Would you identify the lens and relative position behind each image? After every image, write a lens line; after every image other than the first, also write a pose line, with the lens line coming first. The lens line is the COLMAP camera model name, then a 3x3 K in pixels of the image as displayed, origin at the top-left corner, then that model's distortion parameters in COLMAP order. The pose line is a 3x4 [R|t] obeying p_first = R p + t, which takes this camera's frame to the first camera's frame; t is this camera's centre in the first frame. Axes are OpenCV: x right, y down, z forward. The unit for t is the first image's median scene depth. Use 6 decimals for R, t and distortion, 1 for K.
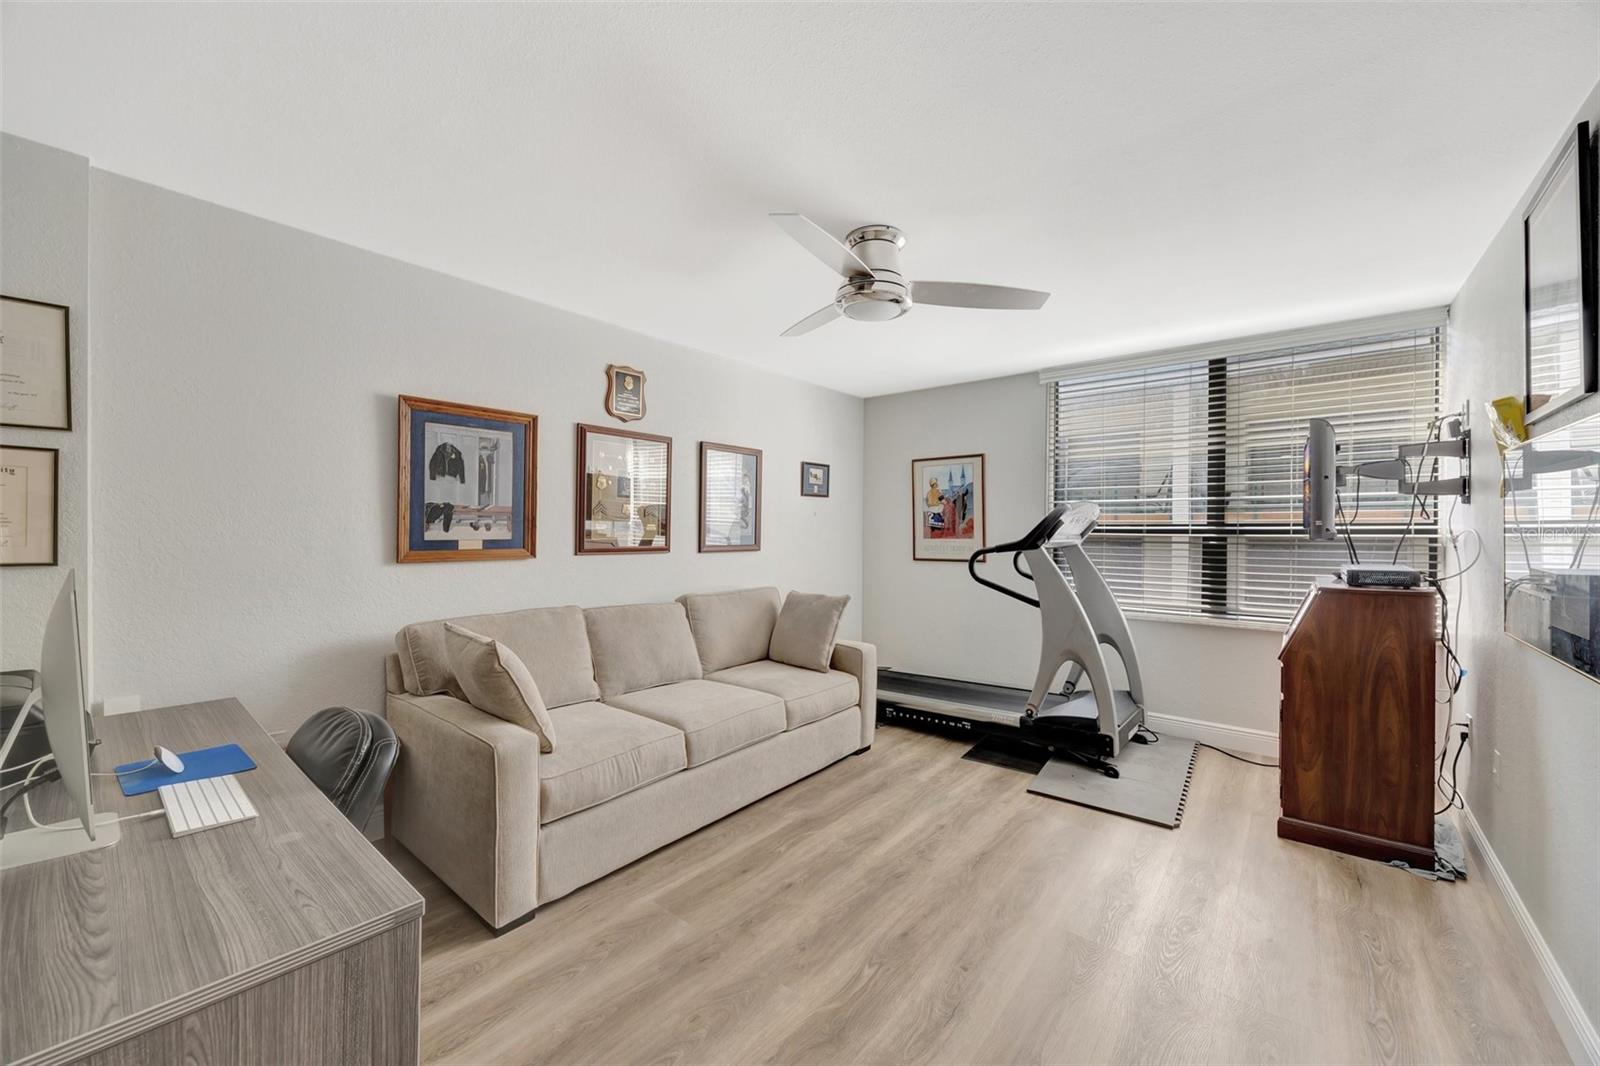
lens RADIAL K [[607.4, 0, 805.2], [0, 607.4, 539.9], [0, 0, 1]] dist [-0.006346, 0.000531]
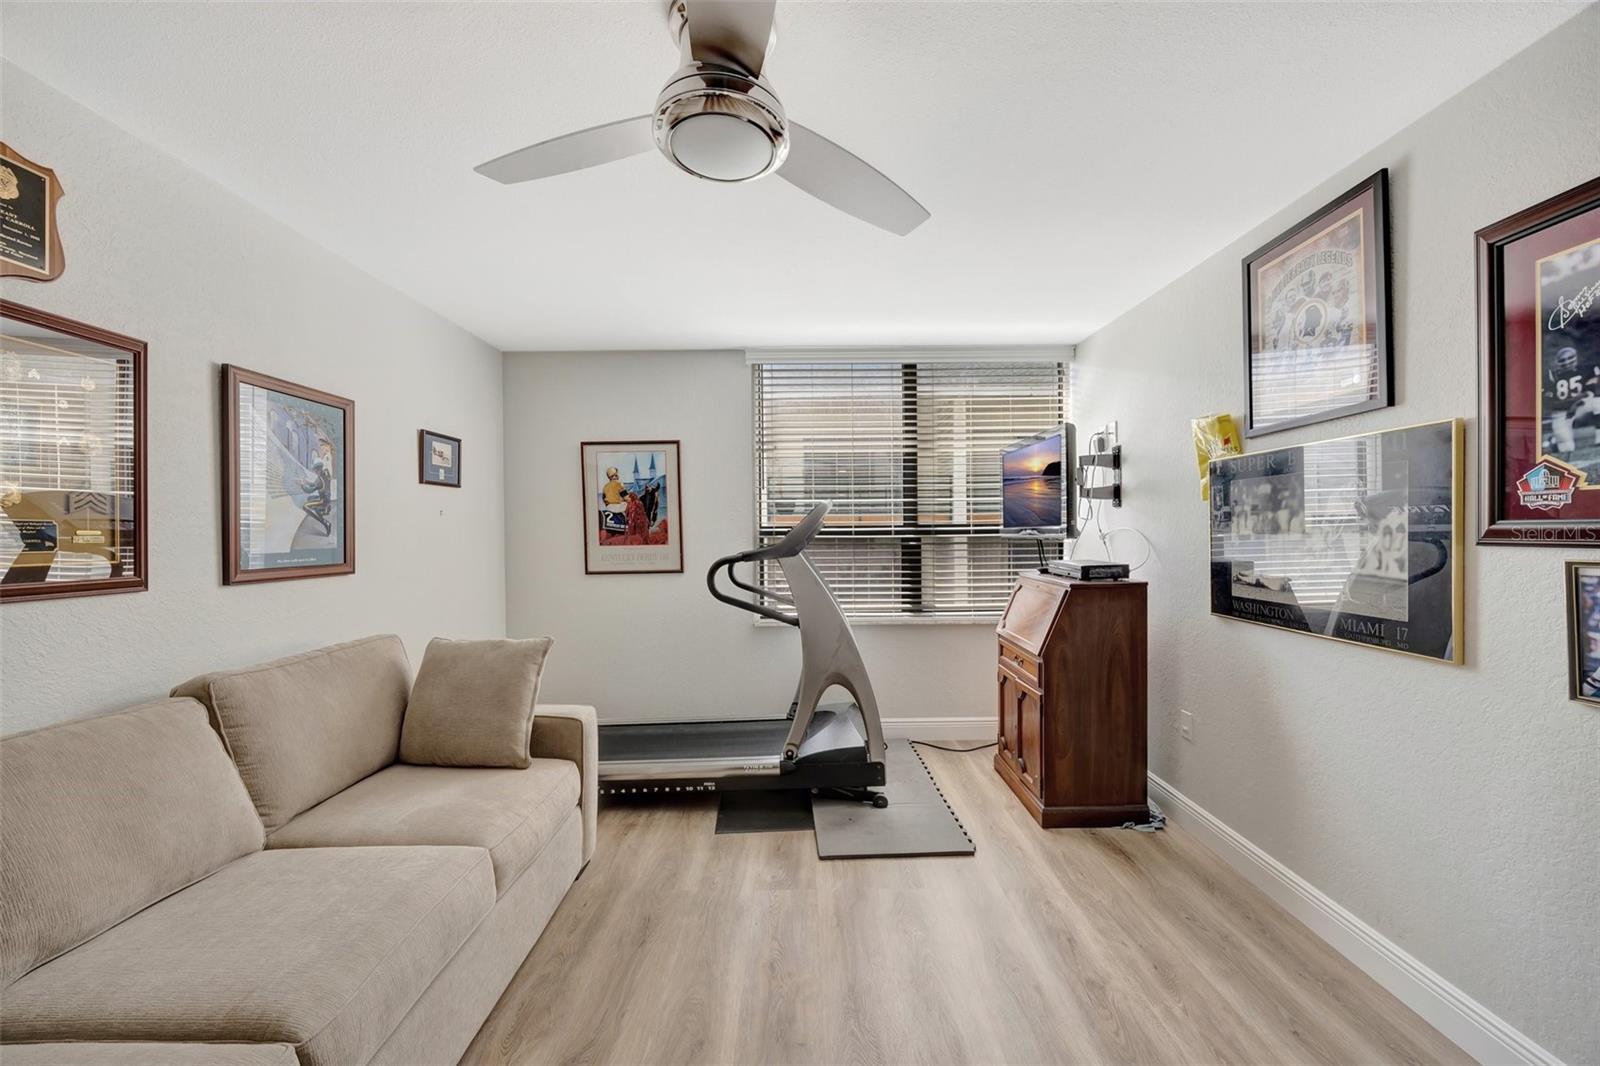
lens RADIAL K [[607.4, 0, 797.7], [0, 607.4, 546.3], [0, 0, 1]] dist [-0.006346, 0.000531]
pose [[0.776854, -0.025229, 0.629175, -0.126919], [0.022675, 0.999670, 0.012088, -0.007038], [-0.629272, 0.004876, 0.777170, 0.331343]]
